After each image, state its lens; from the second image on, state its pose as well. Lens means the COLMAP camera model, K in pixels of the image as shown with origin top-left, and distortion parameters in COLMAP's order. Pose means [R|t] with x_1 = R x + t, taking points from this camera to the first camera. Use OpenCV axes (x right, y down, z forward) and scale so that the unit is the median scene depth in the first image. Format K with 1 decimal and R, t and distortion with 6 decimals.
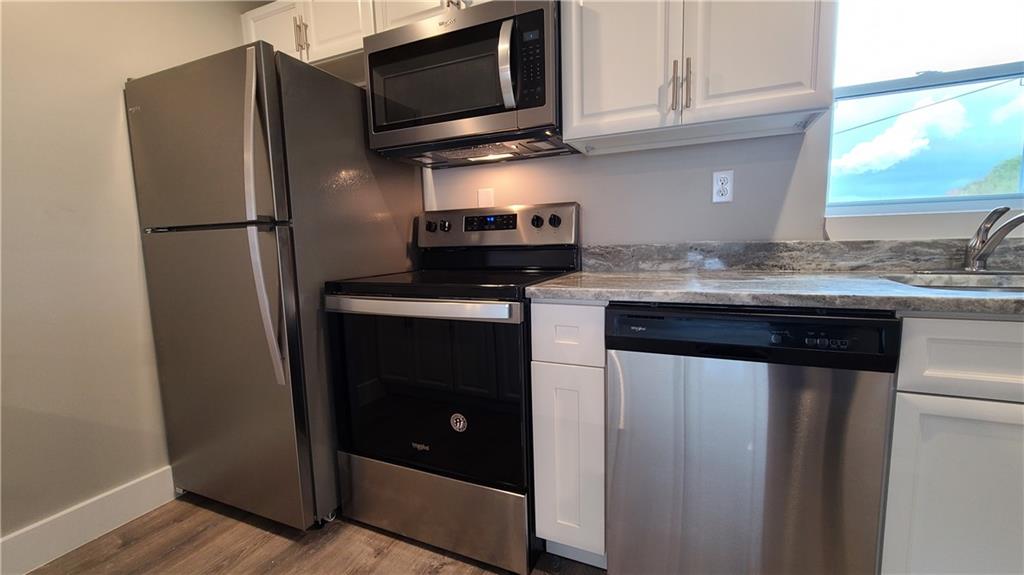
lens RADIAL K [[419.2, 0, 517.9], [0, 419.2, 292.3], [0, 0, 1]] dist [0.002391, -0.002080]
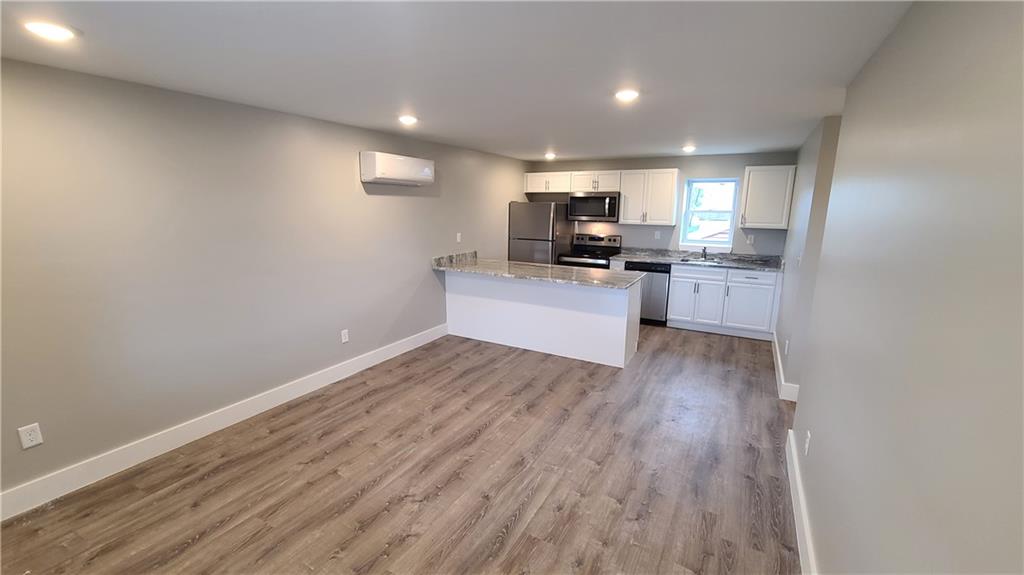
lens RADIAL K [[419.2, 0, 518.1], [0, 419.2, 292.8], [0, 0, 1]] dist [0.002391, -0.002080]
pose [[0.995453, 0.055264, -0.077578, -0.530640], [-0.048804, 0.995368, 0.082827, 0.037341], [0.081796, -0.078664, 0.993540, -3.326055]]
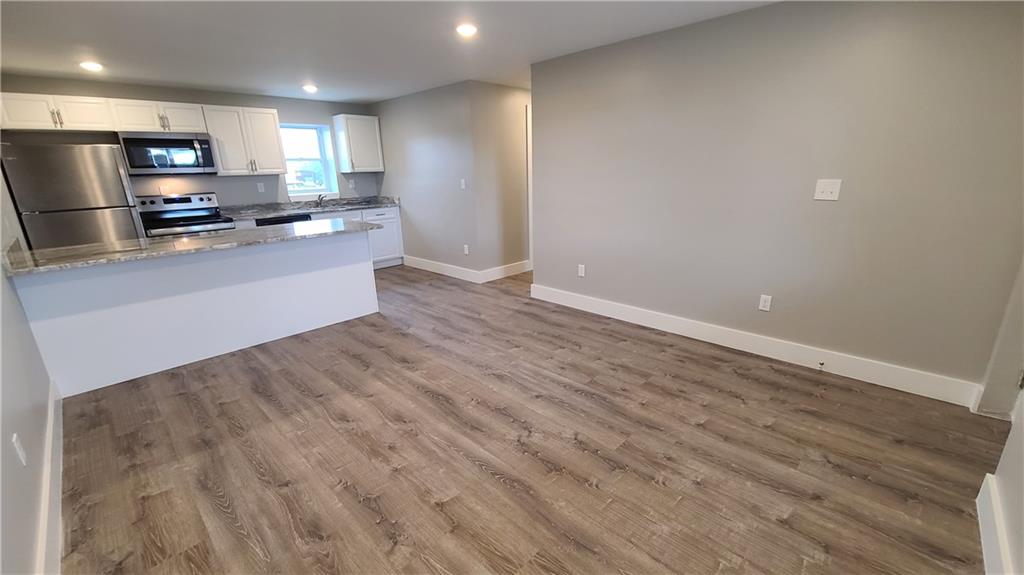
lens RADIAL K [[419.2, 0, 517.9], [0, 419.2, 292.8], [0, 0, 1]] dist [0.002391, -0.002080]
pose [[0.344193, -0.251473, 0.904595, -2.287842], [0.136356, 0.966638, 0.216838, 0.141255], [-0.928945, 0.048713, 0.366999, -2.370748]]
